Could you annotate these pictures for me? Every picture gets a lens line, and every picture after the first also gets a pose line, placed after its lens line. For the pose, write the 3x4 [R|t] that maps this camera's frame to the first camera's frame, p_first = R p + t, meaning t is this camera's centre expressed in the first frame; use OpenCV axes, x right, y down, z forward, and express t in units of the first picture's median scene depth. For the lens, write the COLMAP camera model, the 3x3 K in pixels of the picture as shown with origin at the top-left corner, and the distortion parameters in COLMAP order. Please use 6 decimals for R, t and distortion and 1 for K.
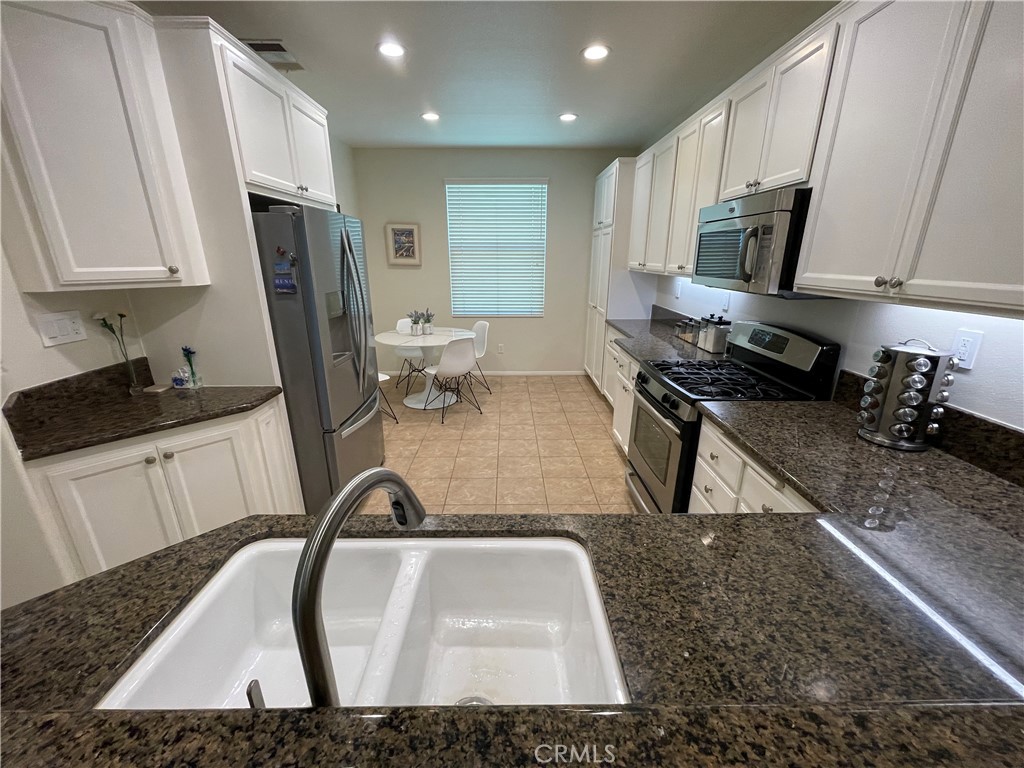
lens RADIAL K [[411.6, 0, 512.6], [0, 411.6, 384.9], [0, 0, 1]] dist [0.000016, 0.000250]
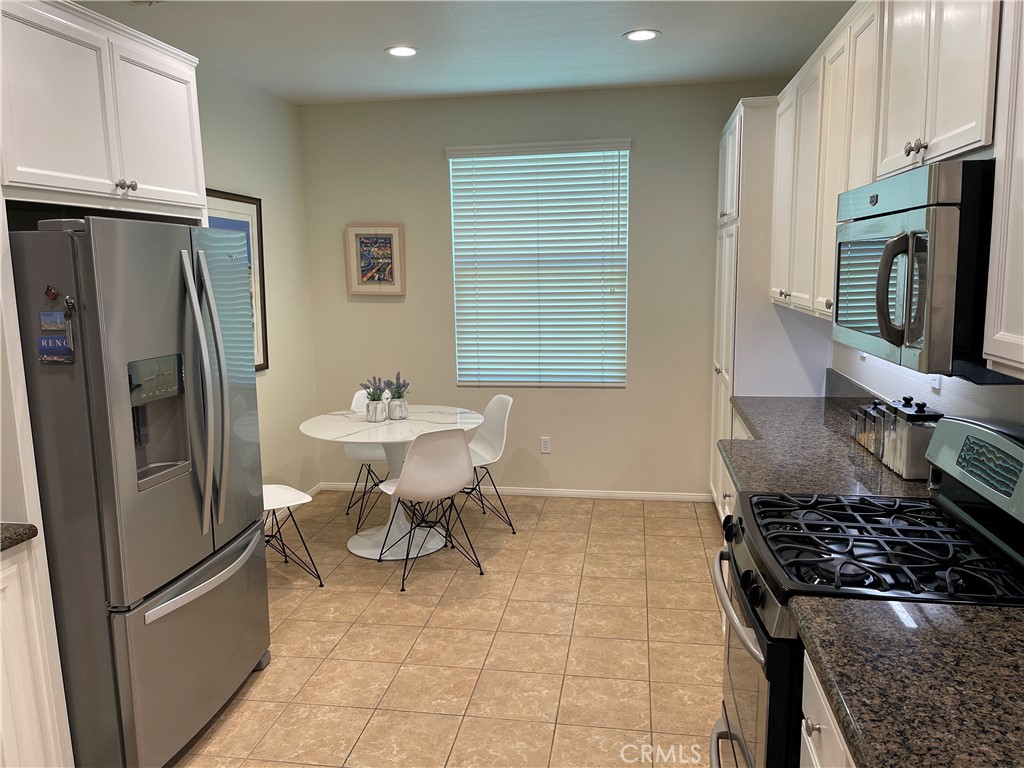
lens RADIAL K [[767.3, 0, 510.7], [0, 767.3, 382.8], [0, 0, 1]] dist [0.038648, -0.025838]
pose [[0.984510, 0.008376, -0.175131, 0.138704], [-0.034740, 0.988373, -0.148024, -0.028645], [0.171855, 0.151815, 0.973354, 0.027282]]
